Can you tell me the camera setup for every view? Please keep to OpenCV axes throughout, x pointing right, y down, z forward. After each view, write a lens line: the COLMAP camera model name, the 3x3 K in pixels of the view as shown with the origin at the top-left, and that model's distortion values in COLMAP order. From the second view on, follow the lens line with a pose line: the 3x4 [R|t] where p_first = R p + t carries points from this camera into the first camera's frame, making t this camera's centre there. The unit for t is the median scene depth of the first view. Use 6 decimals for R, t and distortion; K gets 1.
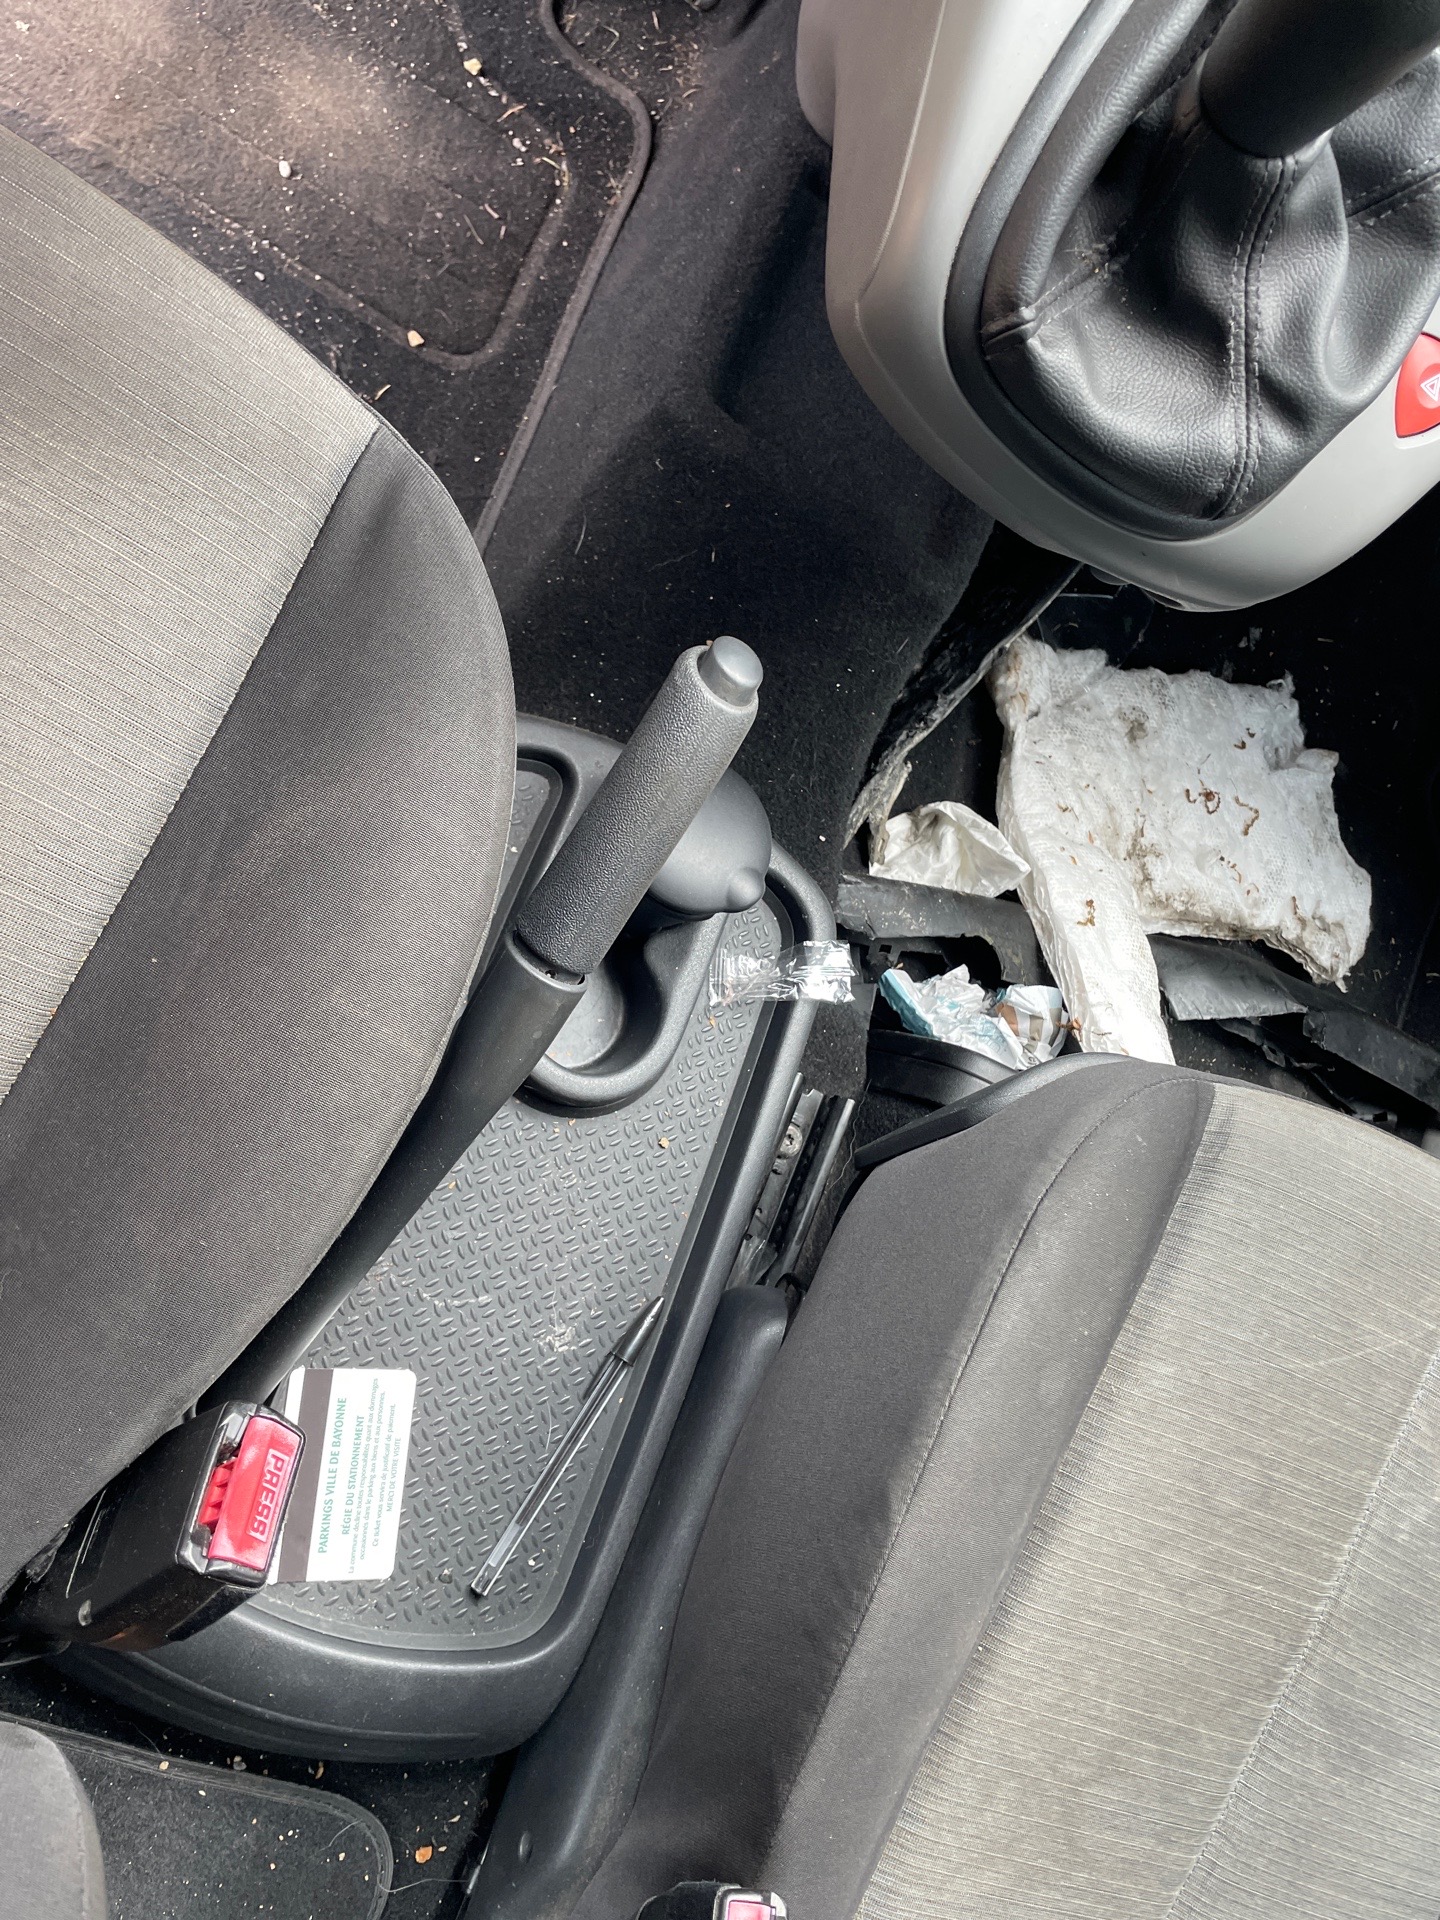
lens RADIAL K [[1450.5, 0, 706.9], [0, 1450.5, 942.7], [0, 0, 1]] dist [0.086586, -0.115075]
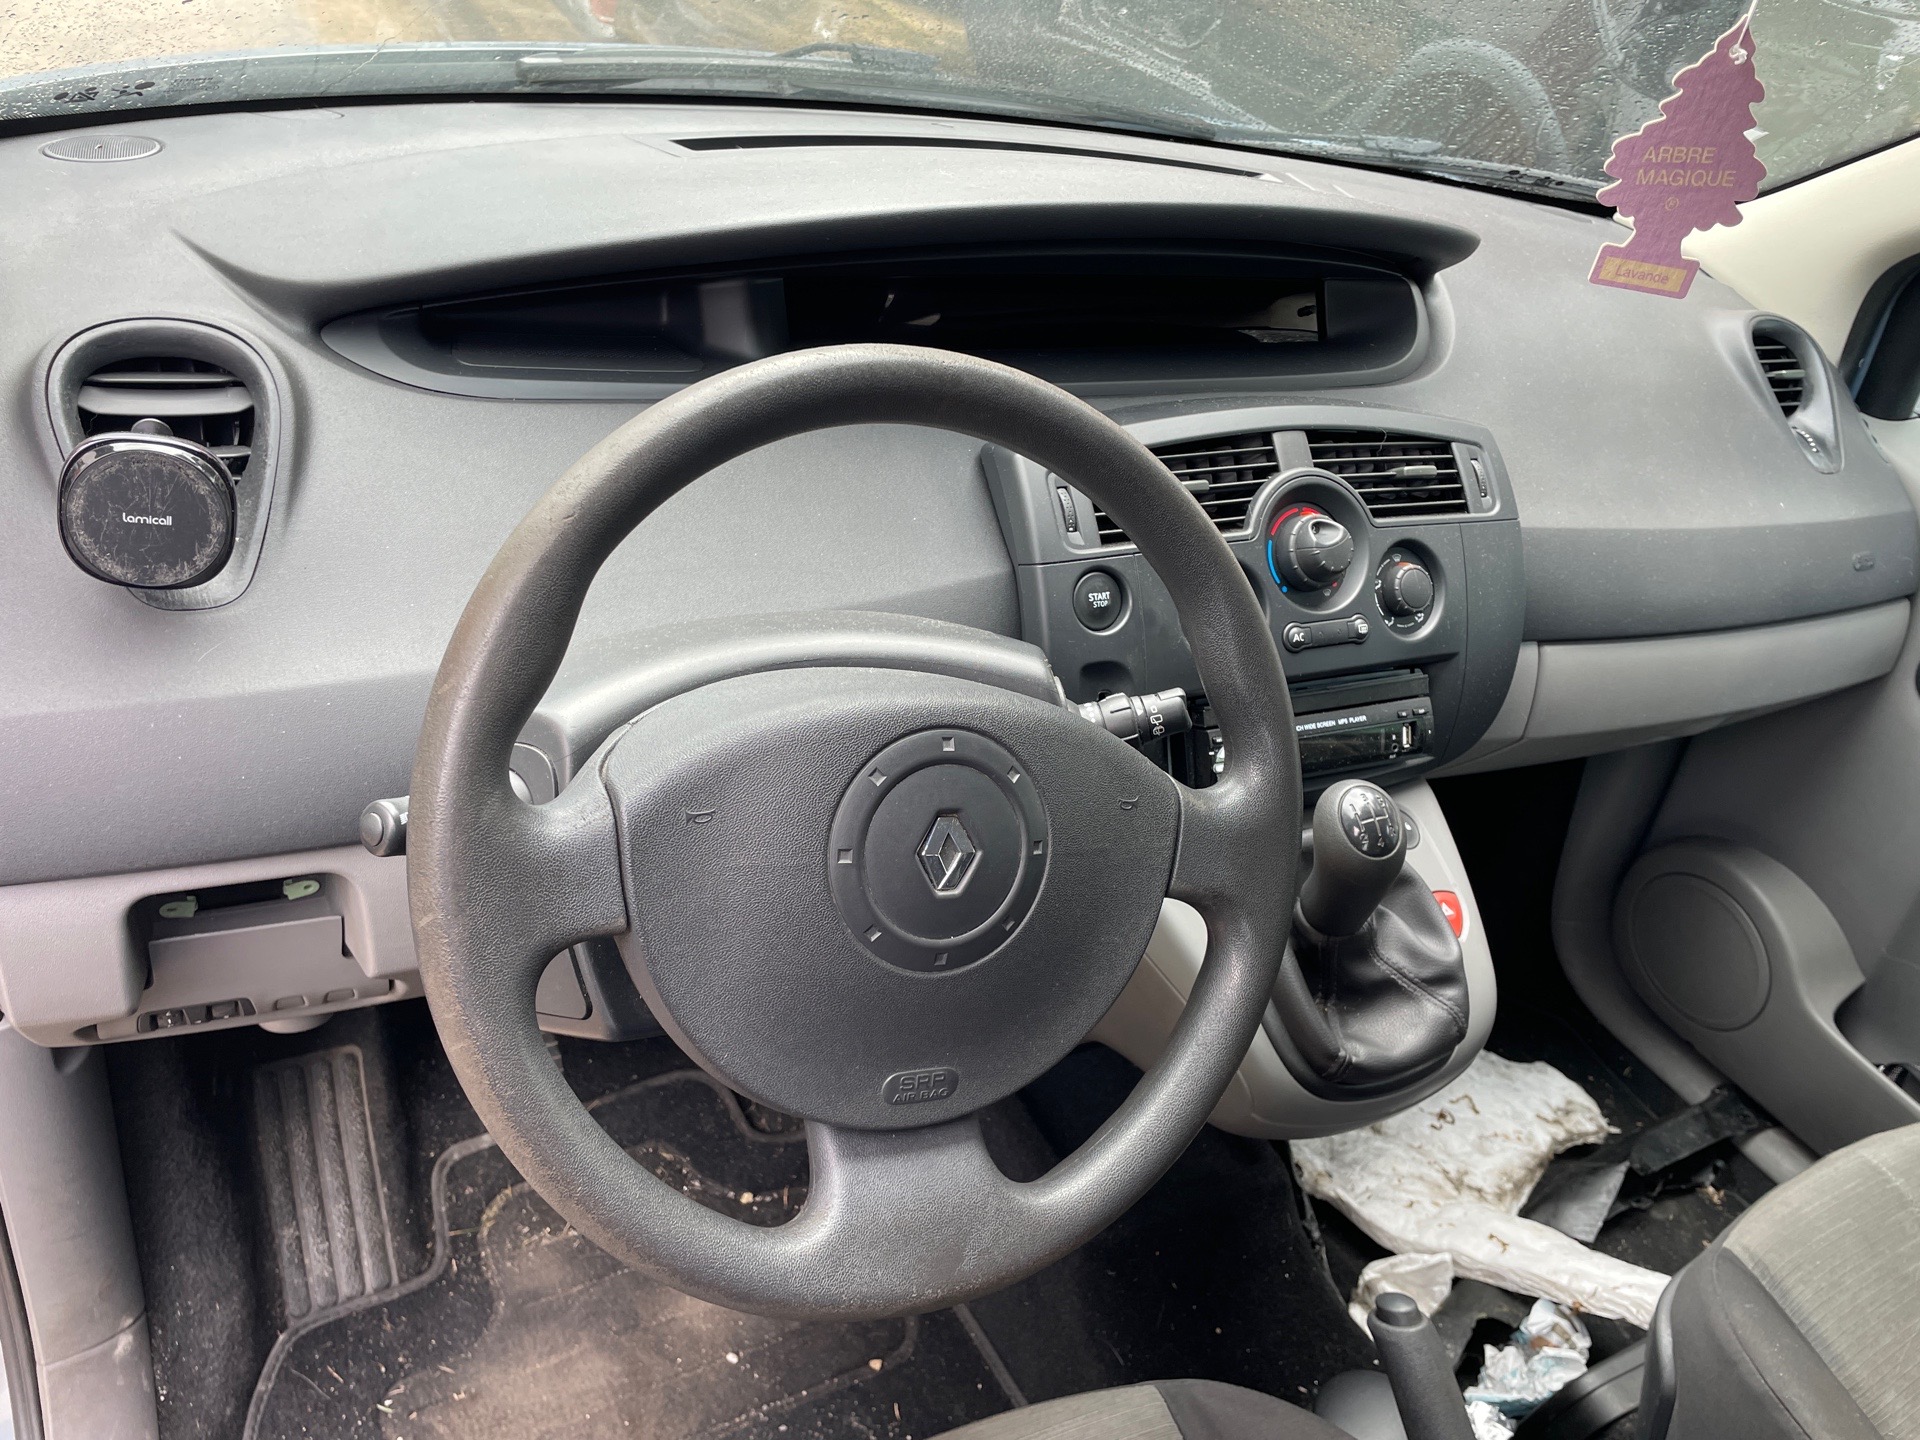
lens RADIAL K [[1450.5, 0, 976.0], [0, 1450.5, 728.9], [0, 0, 1]] dist [0.086586, -0.115075]
pose [[0.636138, -0.661776, 0.396712, -0.267662], [0.771293, 0.531507, -0.350153, -0.167388], [0.020868, 0.528727, 0.848536, -0.406054]]
